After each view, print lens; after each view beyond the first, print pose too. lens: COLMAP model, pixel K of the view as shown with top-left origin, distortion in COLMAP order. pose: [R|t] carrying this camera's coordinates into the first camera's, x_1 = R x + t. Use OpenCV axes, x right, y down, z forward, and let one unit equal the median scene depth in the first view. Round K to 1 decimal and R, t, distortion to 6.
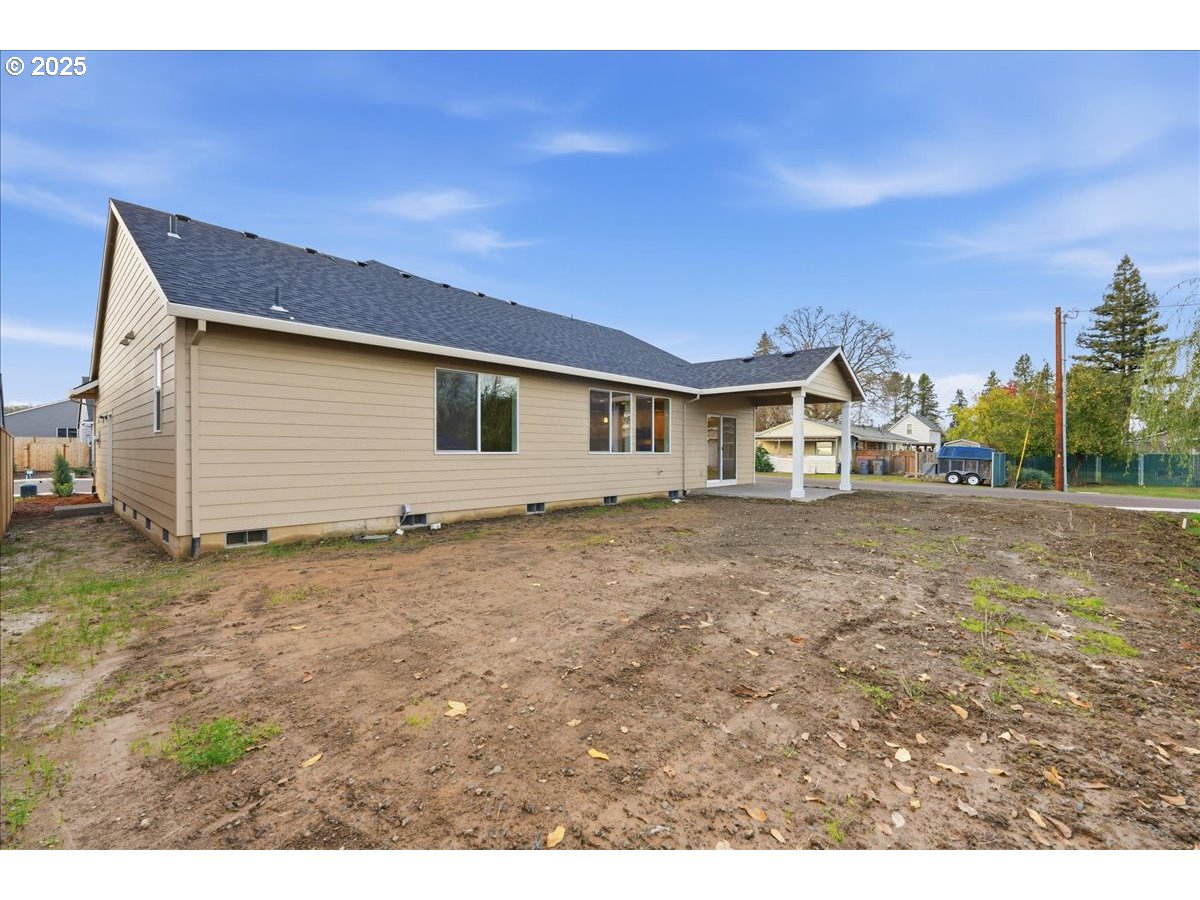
lens RADIAL K [[527.7, 0, 605.9], [0, 527.7, 449.6], [0, 0, 1]] dist [0.001449, -0.000276]
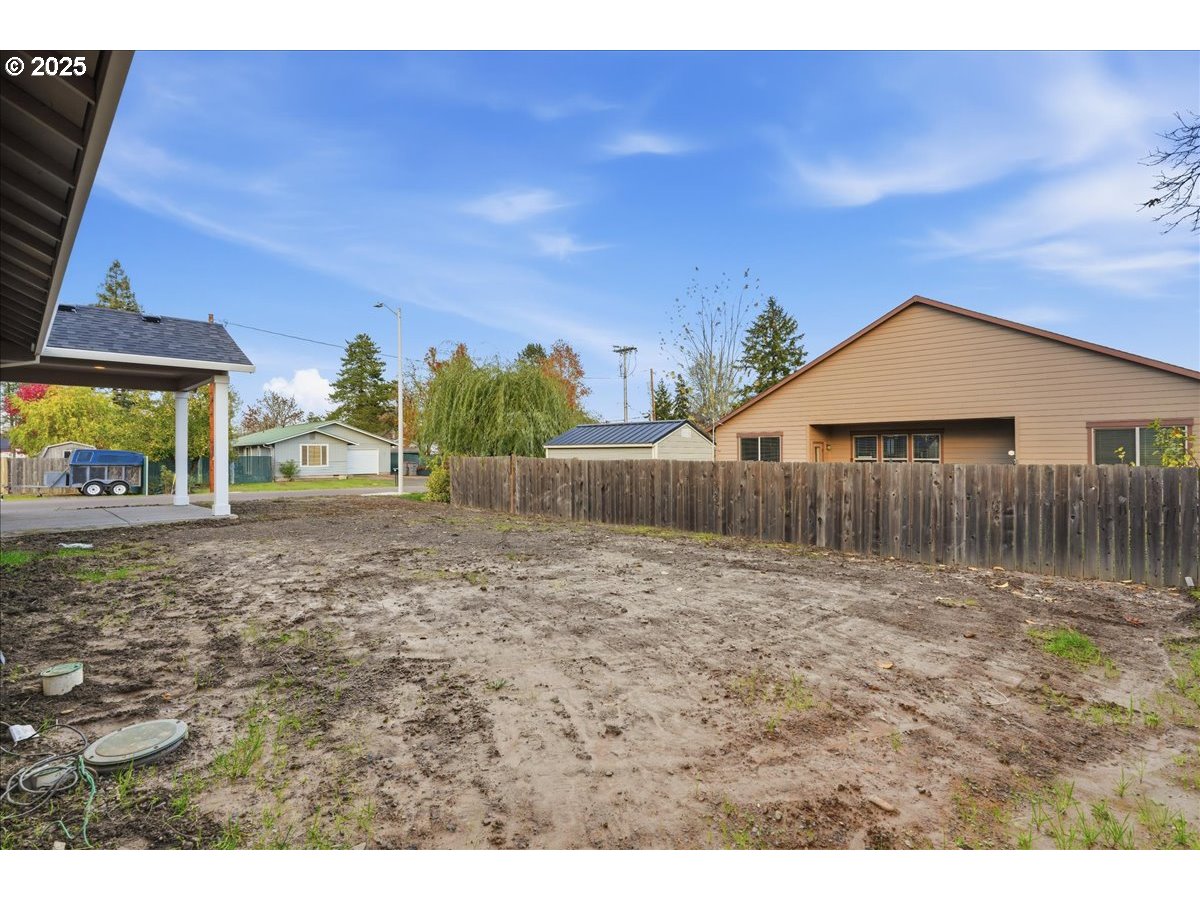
lens RADIAL K [[568.2, 0, 601.8], [0, 568.2, 452.5], [0, 0, 1]] dist [0.000332, 0.000075]
pose [[0.012641, 0.001455, 0.999919, -0.214357], [0.002615, 0.999995, -0.001488, 0.001957], [-0.999917, 0.002634, 0.012638, 0.208609]]
